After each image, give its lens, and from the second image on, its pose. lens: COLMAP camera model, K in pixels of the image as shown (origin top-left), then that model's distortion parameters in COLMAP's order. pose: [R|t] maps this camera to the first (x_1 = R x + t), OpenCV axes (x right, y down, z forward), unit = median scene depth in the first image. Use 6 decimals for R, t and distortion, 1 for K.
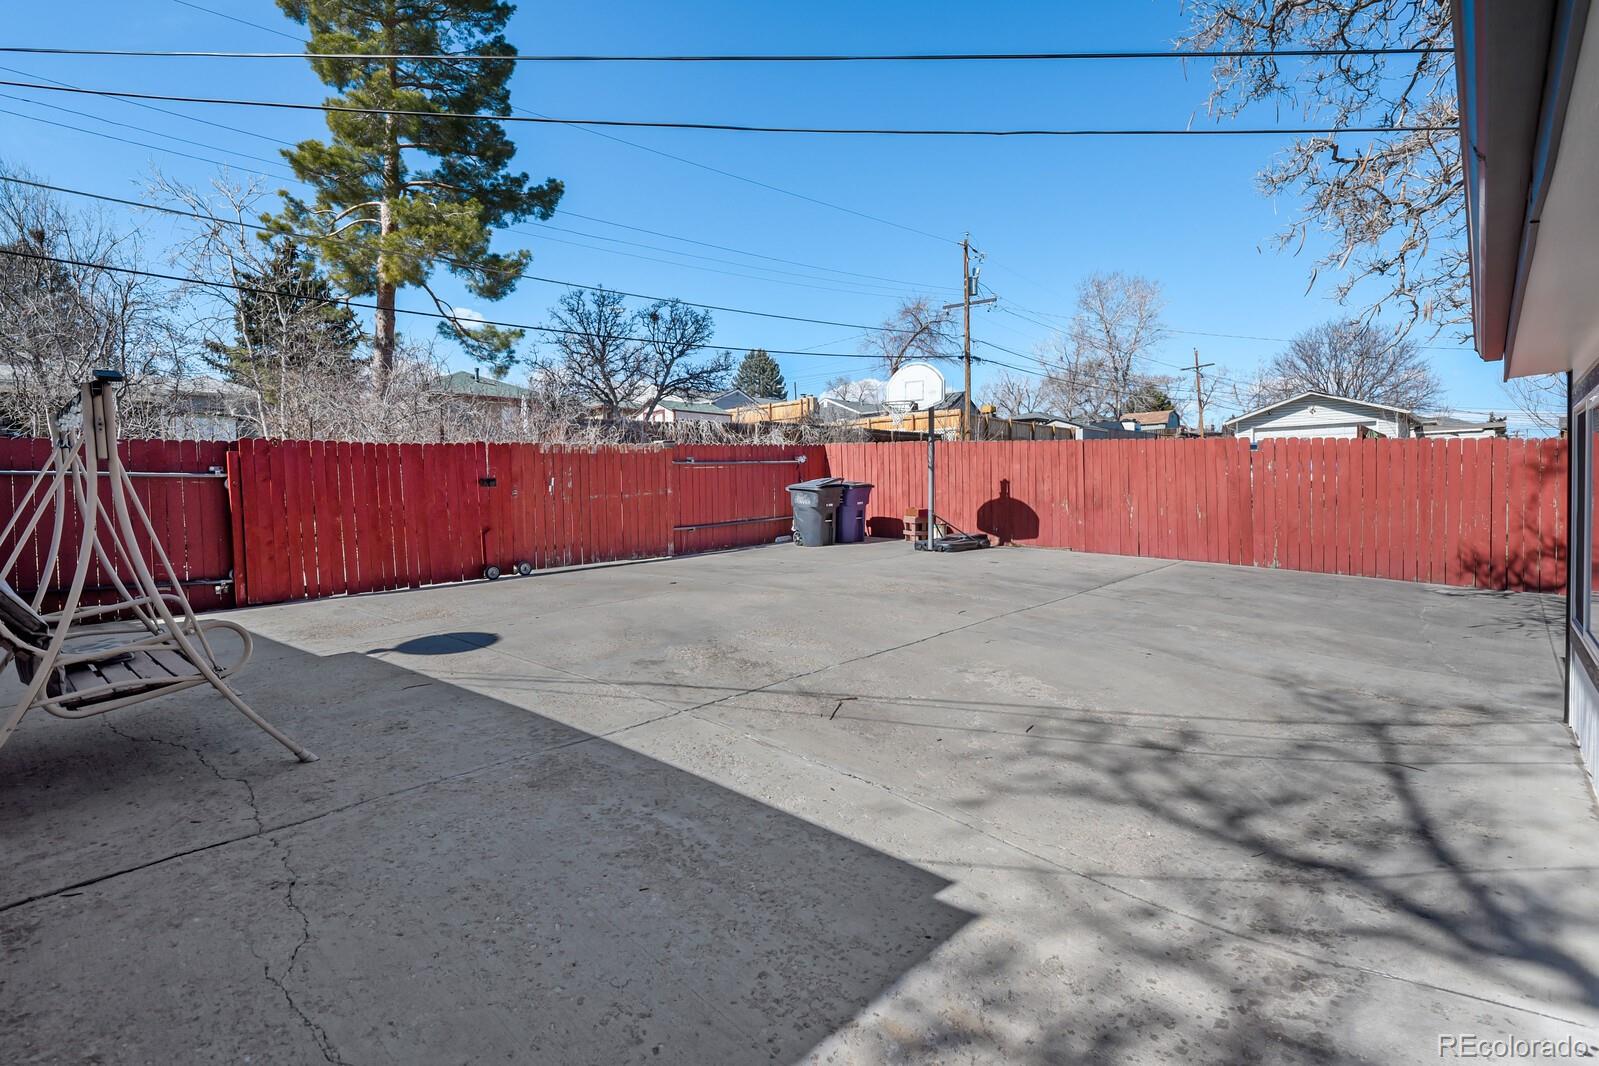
lens RADIAL K [[793.3, 0, 799.5], [0, 793.3, 533.0], [0, 0, 1]] dist [-0.002321, -0.000607]
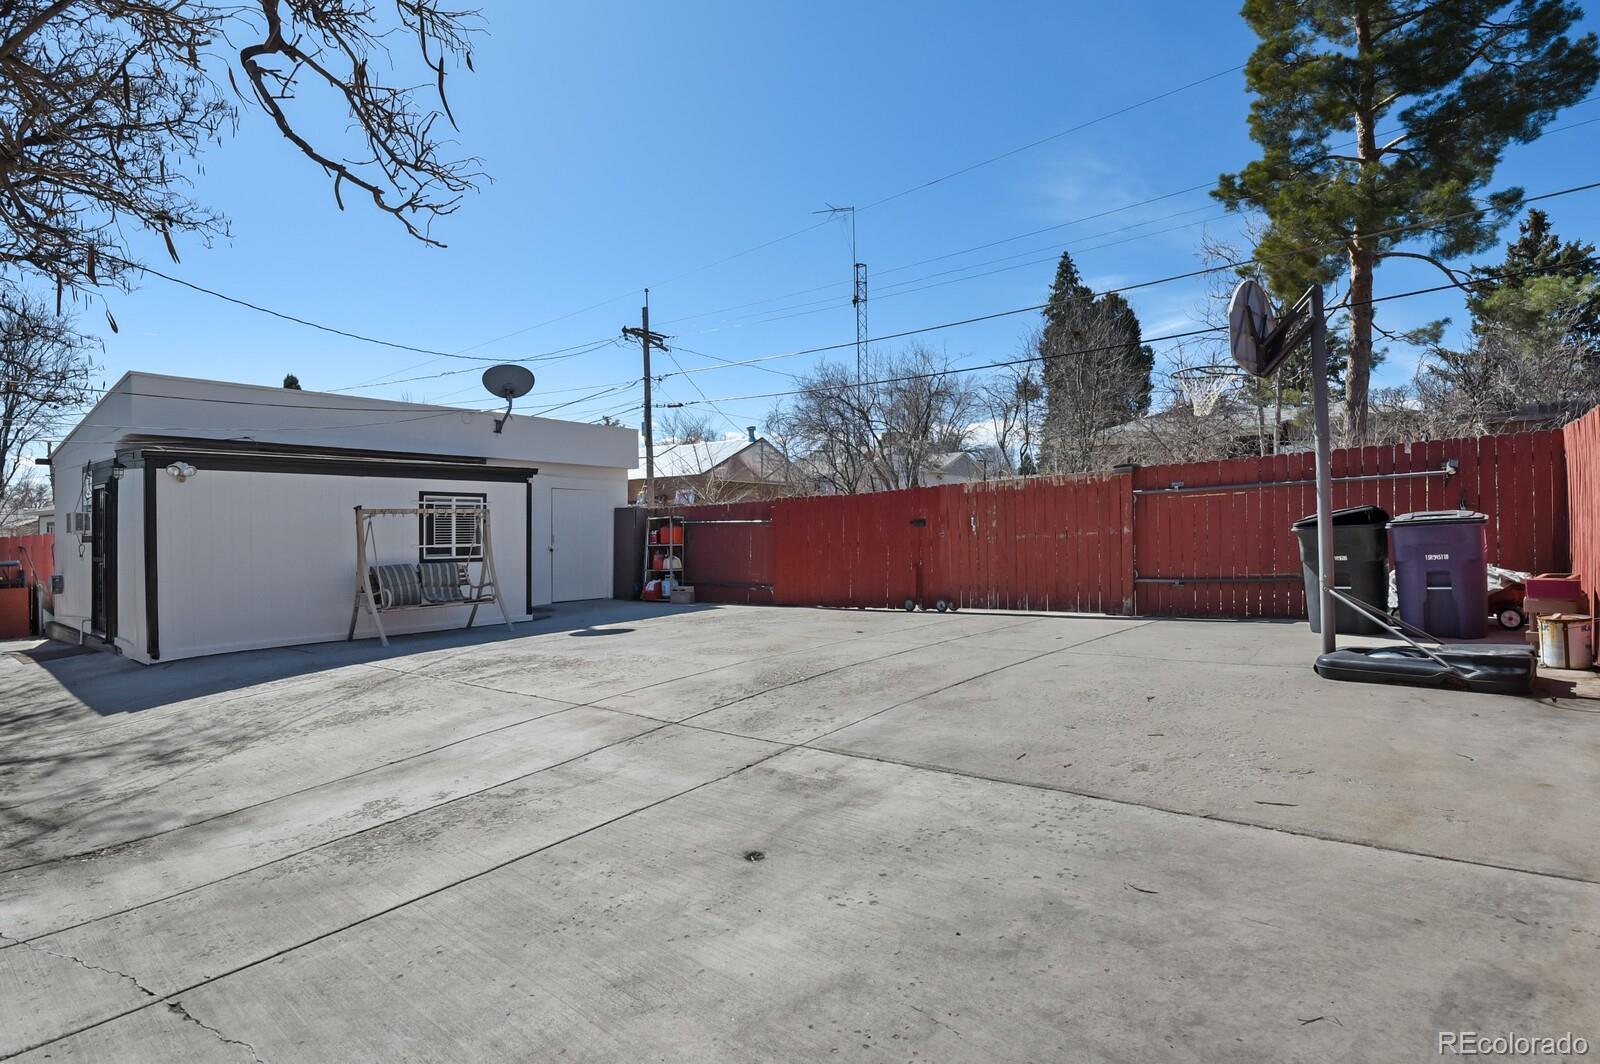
lens RADIAL K [[793.8, 0, 800.0], [0, 793.8, 532.0], [0, 0, 1]] dist [-0.002321, -0.000607]
pose [[0.088219, 0.018985, -0.995920, 0.635722], [-0.032690, 0.999335, 0.016154, -0.058856], [0.995565, 0.031131, 0.088781, 0.684031]]
